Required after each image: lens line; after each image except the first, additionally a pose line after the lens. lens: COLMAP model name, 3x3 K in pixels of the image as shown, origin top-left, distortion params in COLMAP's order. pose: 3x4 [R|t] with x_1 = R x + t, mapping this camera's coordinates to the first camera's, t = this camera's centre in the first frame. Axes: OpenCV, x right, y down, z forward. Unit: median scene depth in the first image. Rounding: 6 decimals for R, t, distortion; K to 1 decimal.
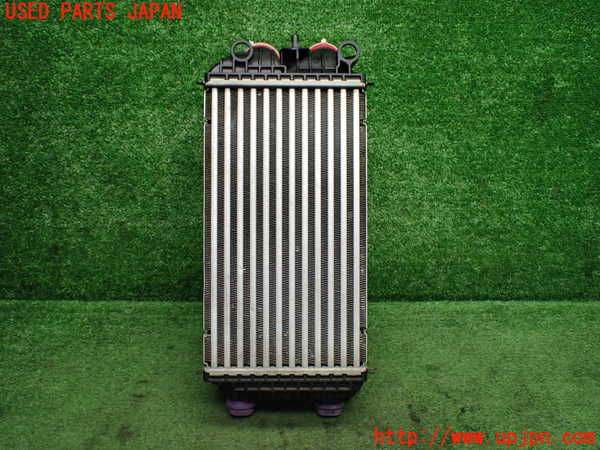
lens RADIAL K [[536.1, 0, 300.0], [0, 536.1, 225.0], [0, 0, 1]] dist [-0.041587, -0.019013]
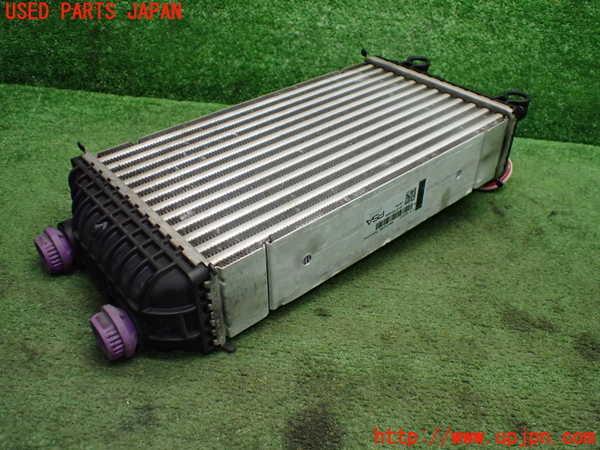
lens RADIAL K [[536.1, 0, 300.0], [0, 536.1, 225.0], [0, 0, 1]] dist [-0.041587, -0.019013]
pose [[0.994299, 0.105507, -0.015413, -0.074508], [-0.105545, 0.994413, -0.001628, 0.359796], [0.015156, 0.003246, 0.999880, 0.117559]]
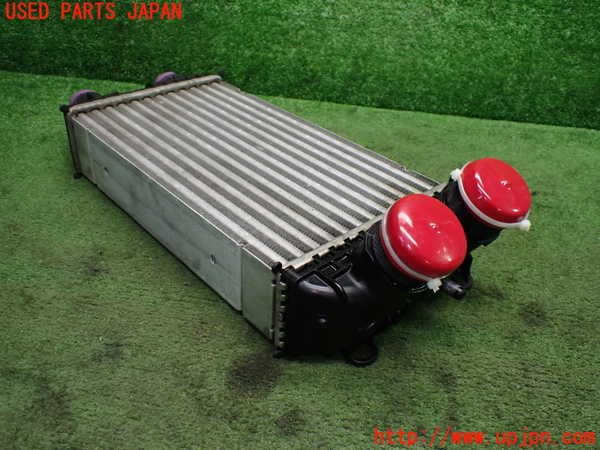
lens RADIAL K [[536.1, 0, 300.0], [0, 536.1, 225.0], [0, 0, 1]] dist [-0.041587, -0.019013]
pose [[0.986115, 0.121527, -0.113173, 0.024319], [-0.119688, 0.992547, 0.022934, 0.372832], [0.115116, -0.009070, 0.993311, 0.065171]]
